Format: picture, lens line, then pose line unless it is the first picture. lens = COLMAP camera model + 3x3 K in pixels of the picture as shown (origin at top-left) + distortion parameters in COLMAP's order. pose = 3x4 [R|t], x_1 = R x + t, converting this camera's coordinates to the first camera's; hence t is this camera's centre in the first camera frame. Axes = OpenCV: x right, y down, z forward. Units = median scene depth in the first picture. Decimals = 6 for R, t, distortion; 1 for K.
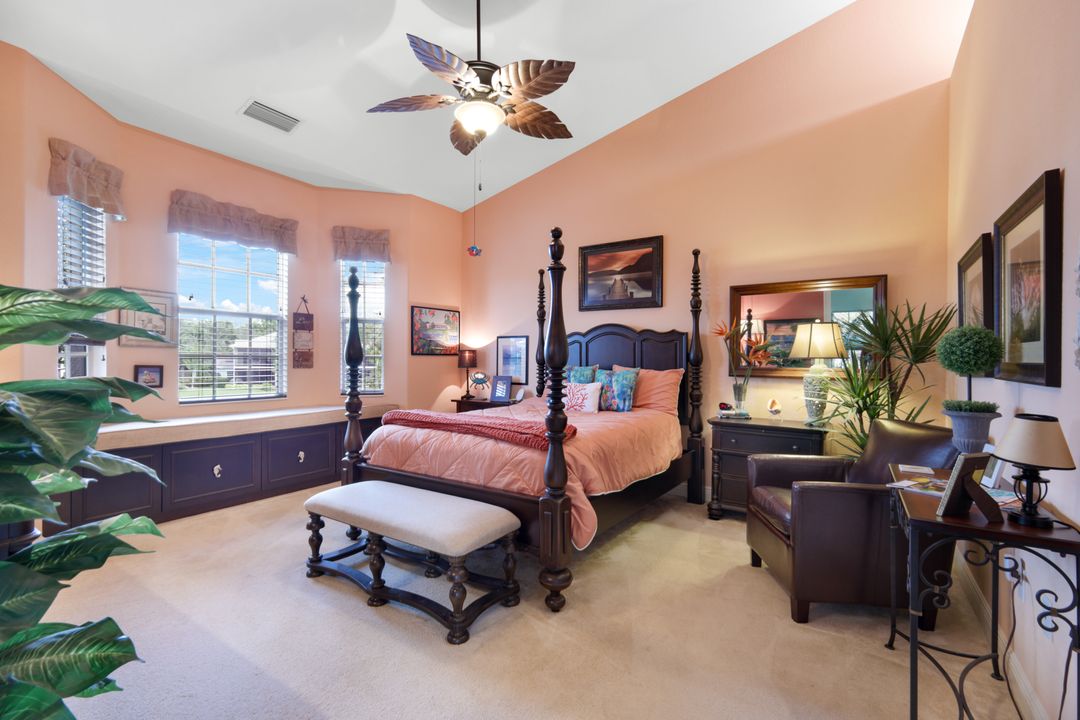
lens RADIAL K [[475.7, 0, 540.0], [0, 475.7, 360.0], [0, 0, 1]] dist [0.001777, 0.000028]
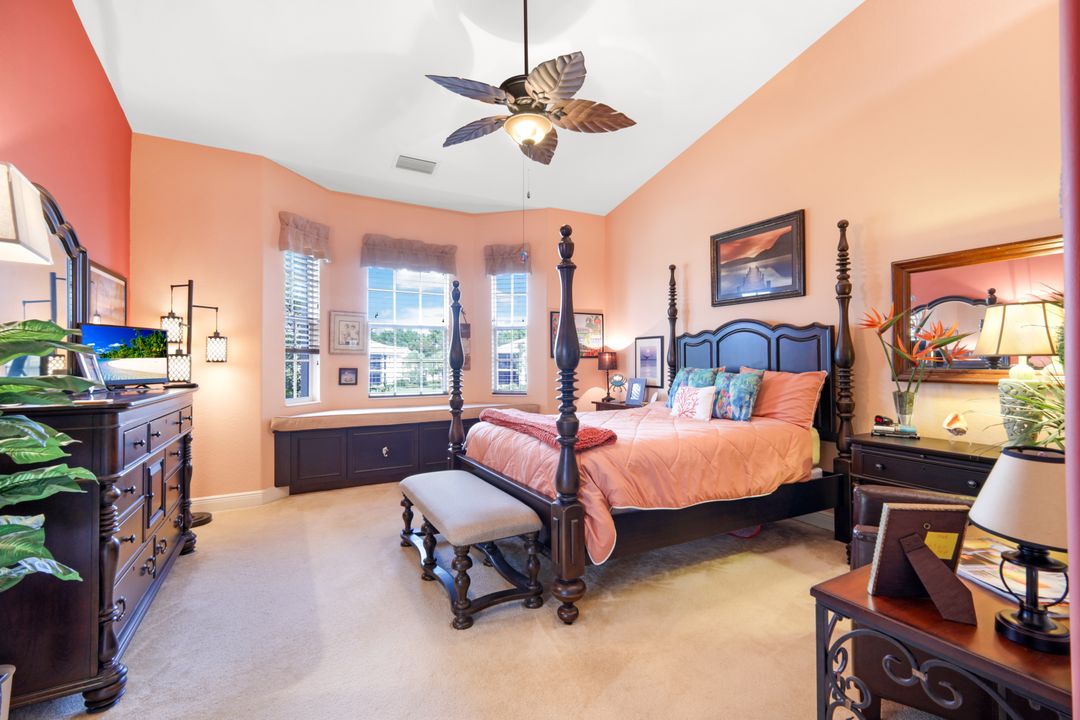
lens RADIAL K [[472.8, 0, 540.6], [0, 472.8, 356.5], [0, 0, 1]] dist [0.004400, 0.000172]
pose [[0.885981, -0.013986, -0.463511, 0.258838], [0.008260, 0.999862, -0.014383, 0.001399], [0.463648, 0.008914, 0.885974, 0.072936]]
